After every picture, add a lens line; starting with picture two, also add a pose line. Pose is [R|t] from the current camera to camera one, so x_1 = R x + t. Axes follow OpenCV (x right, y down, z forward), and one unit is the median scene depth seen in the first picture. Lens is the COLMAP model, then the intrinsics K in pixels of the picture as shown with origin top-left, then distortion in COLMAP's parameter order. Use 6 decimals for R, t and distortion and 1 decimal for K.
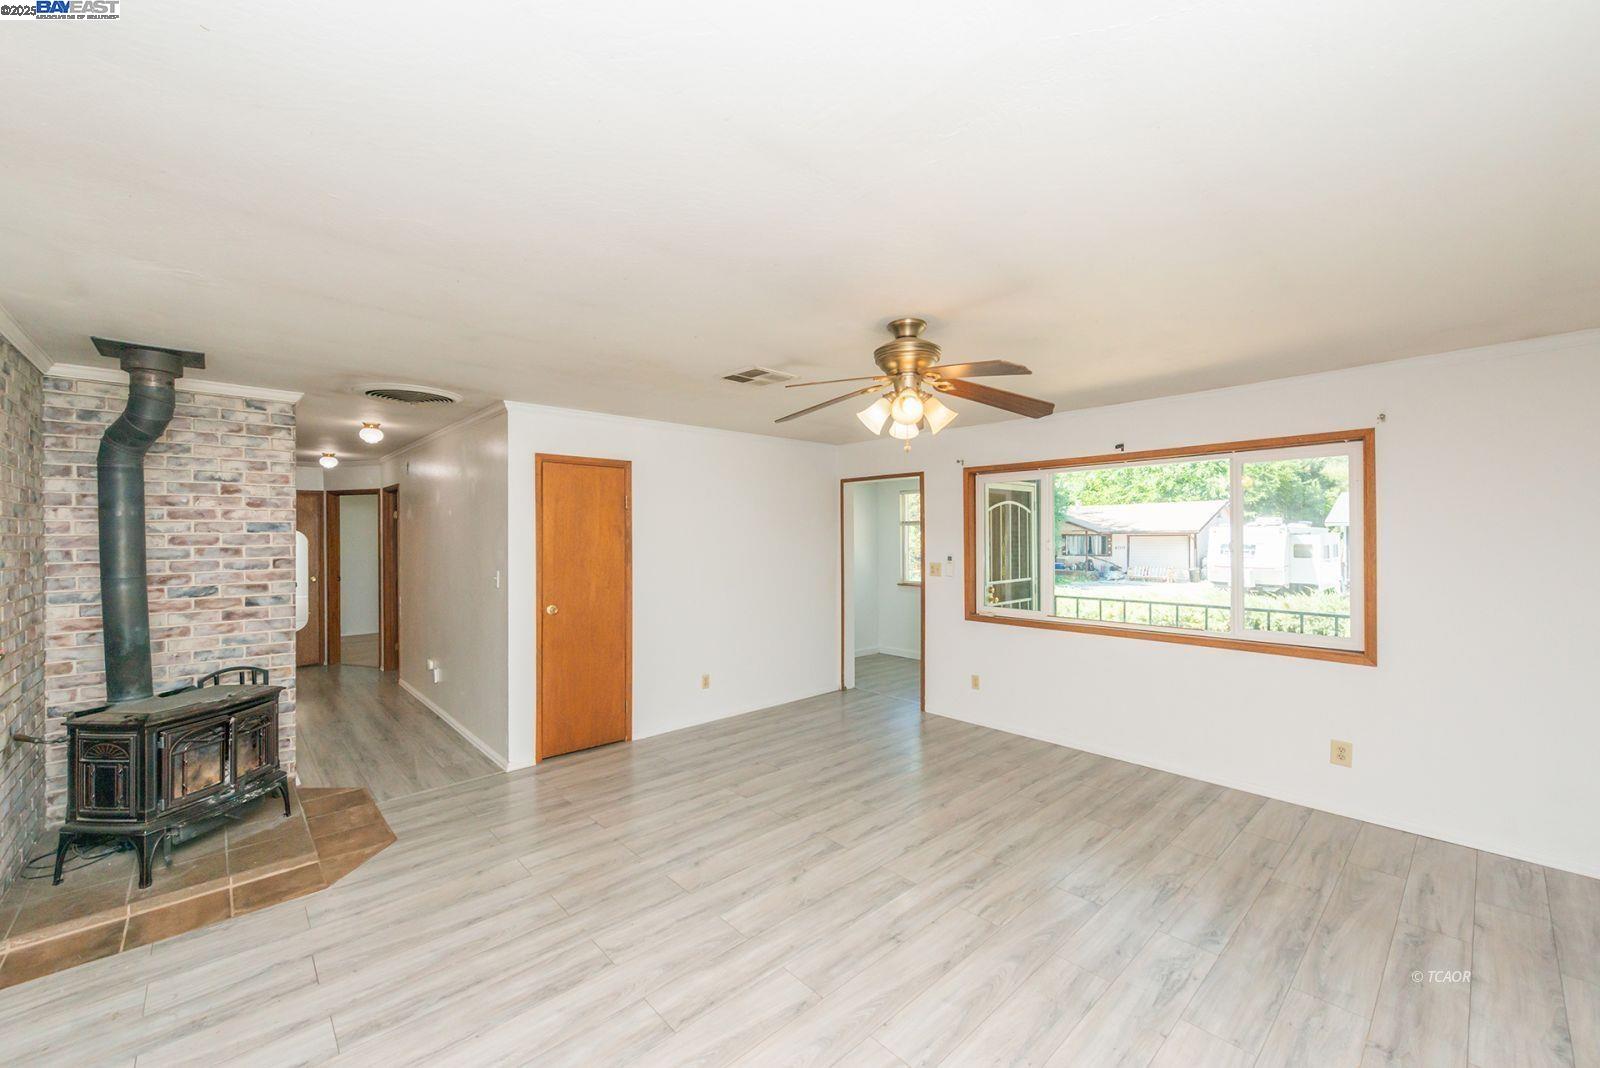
lens RADIAL K [[629.1, 0, 800.3], [0, 629.1, 541.4], [0, 0, 1]] dist [0.015549, -0.004422]
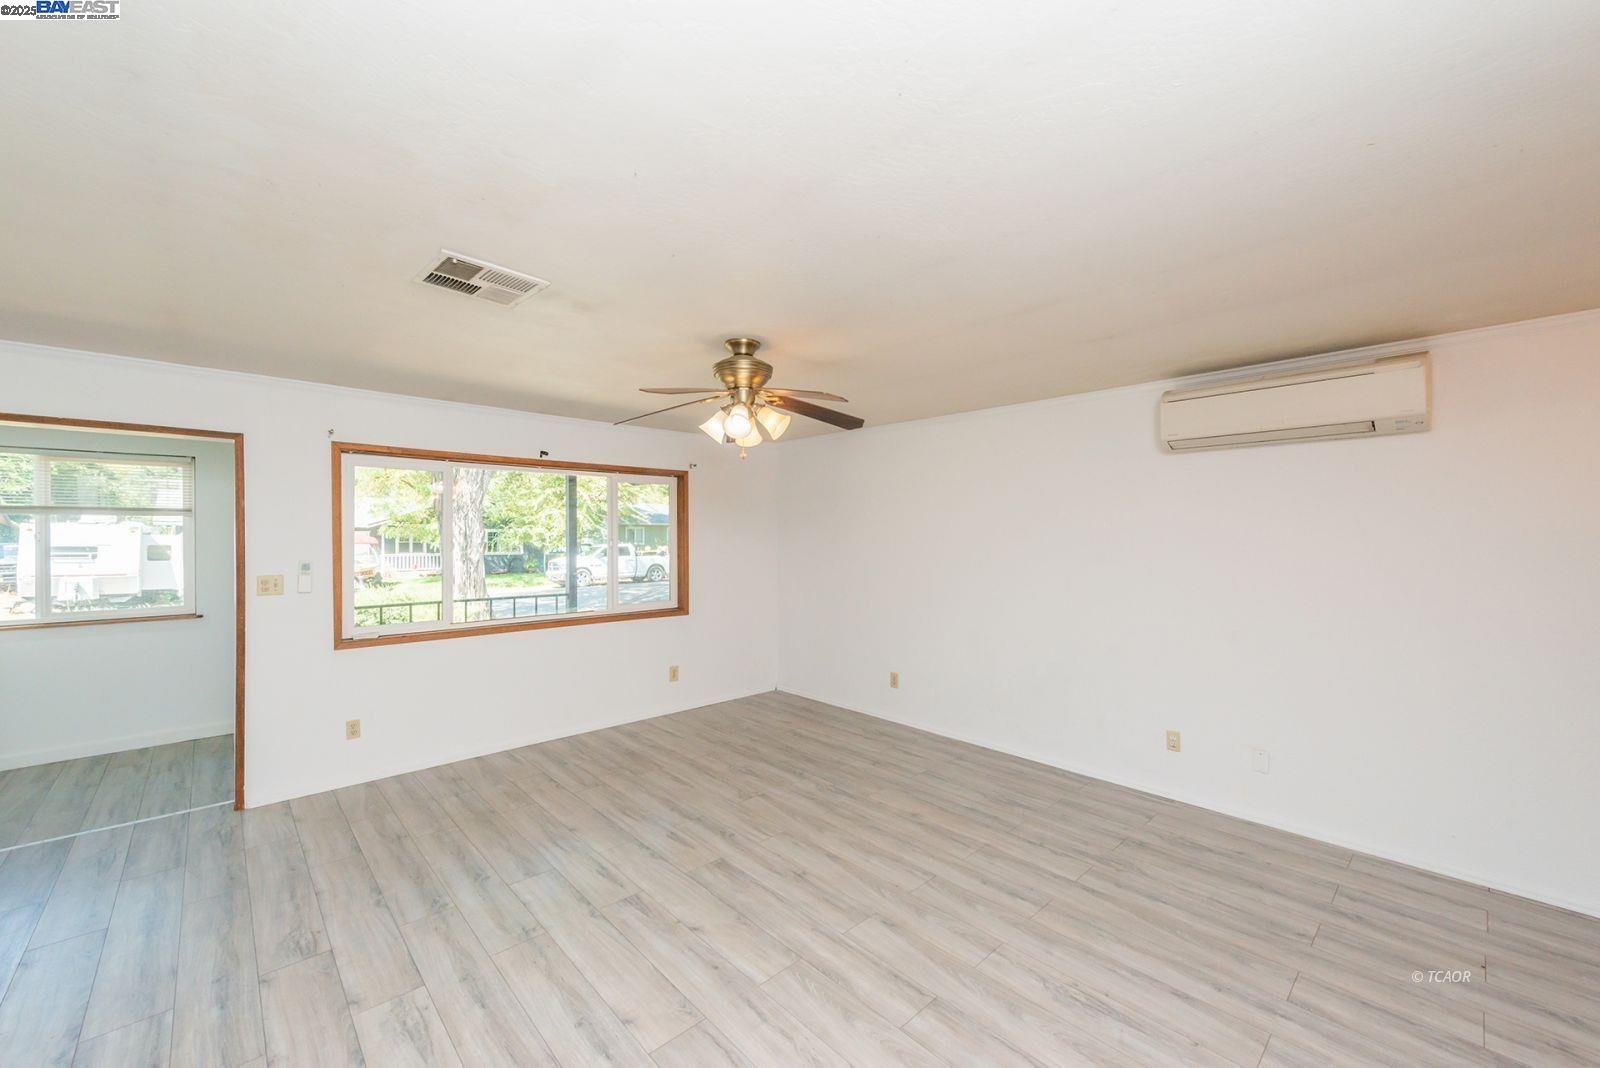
lens RADIAL K [[629.1, 0, 798.0], [0, 629.1, 540.5], [0, 0, 1]] dist [0.015549, -0.004422]
pose [[-0.004203, -0.005705, 0.999975, -0.692680], [0.007845, 0.999953, 0.005737, -0.003829], [-0.999960, 0.007869, -0.004158, 0.674497]]
